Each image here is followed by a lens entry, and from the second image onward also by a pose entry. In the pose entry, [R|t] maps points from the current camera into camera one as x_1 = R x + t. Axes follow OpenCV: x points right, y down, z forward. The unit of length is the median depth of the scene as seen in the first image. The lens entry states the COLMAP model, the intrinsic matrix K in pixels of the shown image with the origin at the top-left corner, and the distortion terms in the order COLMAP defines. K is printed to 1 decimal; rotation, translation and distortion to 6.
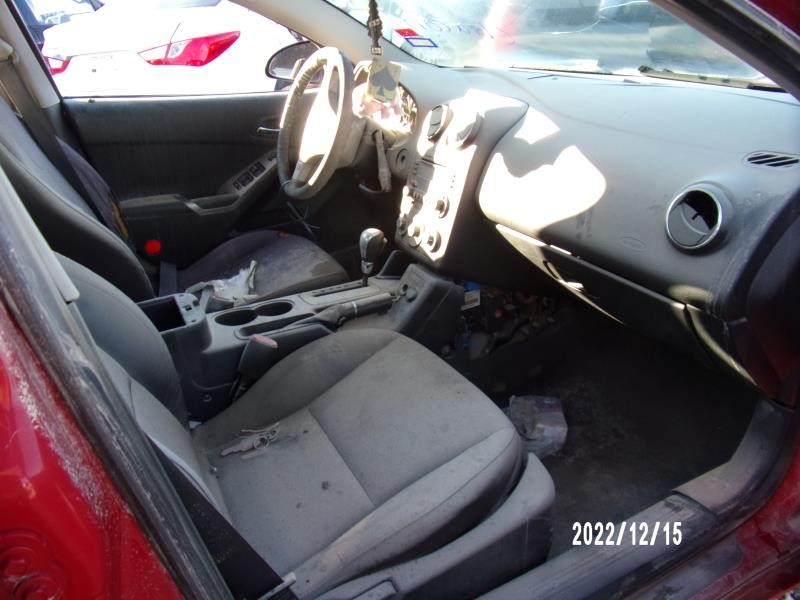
lens RADIAL K [[571.7, 0, 400.0], [0, 571.7, 300.0], [0, 0, 1]] dist [-0.062518, 0.000246]
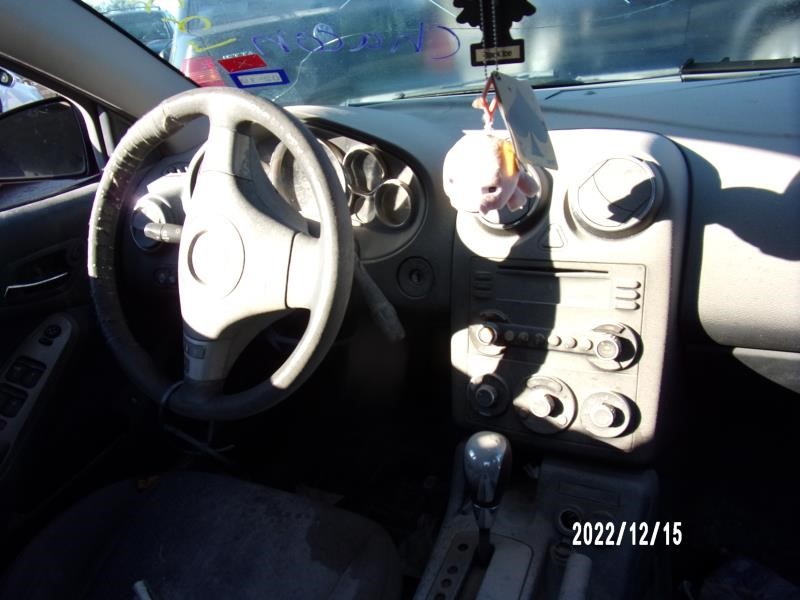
lens RADIAL K [[571.7, 0, 400.0], [0, 571.7, 300.0], [0, 0, 1]] dist [-0.062518, 0.000246]
pose [[0.803564, -0.296080, 0.516354, -0.293620], [0.340144, 0.940322, 0.009846, -0.243700], [-0.488454, 0.167723, 0.856318, 0.582780]]
